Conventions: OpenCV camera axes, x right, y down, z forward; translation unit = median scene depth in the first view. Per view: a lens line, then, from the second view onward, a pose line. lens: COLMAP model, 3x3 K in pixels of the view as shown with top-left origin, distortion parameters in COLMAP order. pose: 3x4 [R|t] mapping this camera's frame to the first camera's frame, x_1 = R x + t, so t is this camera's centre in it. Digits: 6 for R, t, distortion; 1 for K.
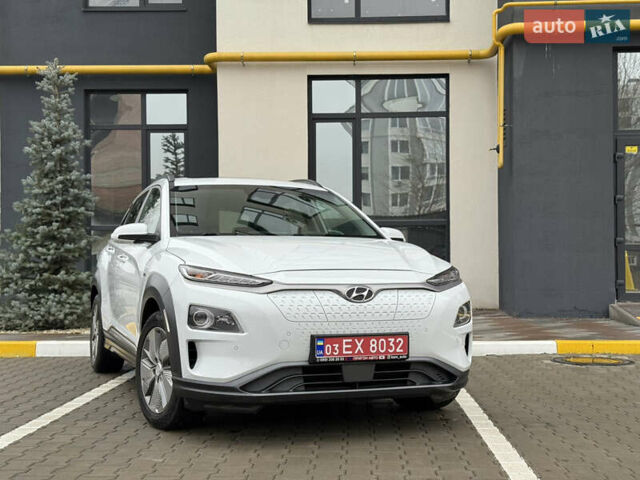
lens RADIAL K [[905.4, 0, 315.3], [0, 905.4, 242.3], [0, 0, 1]] dist [0.126049, 0.000000]
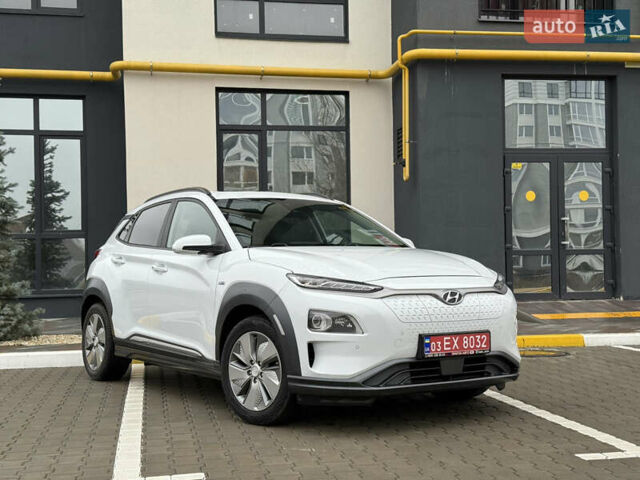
lens RADIAL K [[905.4, 0, 316.9], [0, 905.4, 245.7], [0, 0, 1]] dist [0.126049, 0.000000]
pose [[0.972970, -0.005910, 0.230855, -0.153526], [0.006466, 0.999978, -0.001650, -0.002844], [-0.230840, 0.003098, 0.972987, -0.029148]]
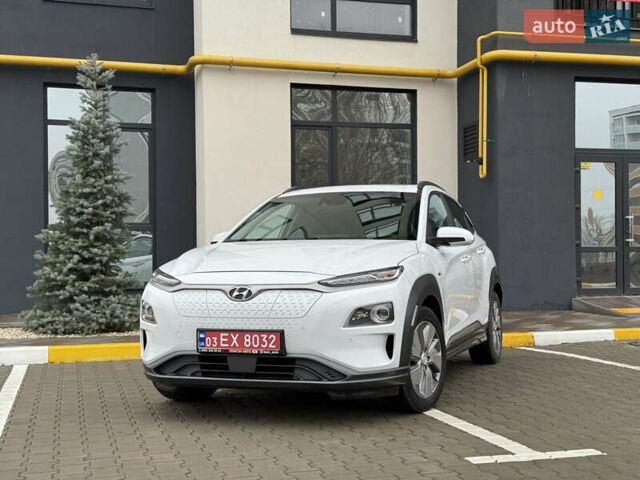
lens RADIAL K [[905.4, 0, 309.6], [0, 905.4, 244.9], [0, 0, 1]] dist [0.126049, 0.000000]
pose [[0.948065, 0.003126, 0.318061, -0.359165], [-0.003126, 0.999995, -0.000509, 0.001662], [-0.318061, -0.000512, 0.948070, 0.010162]]
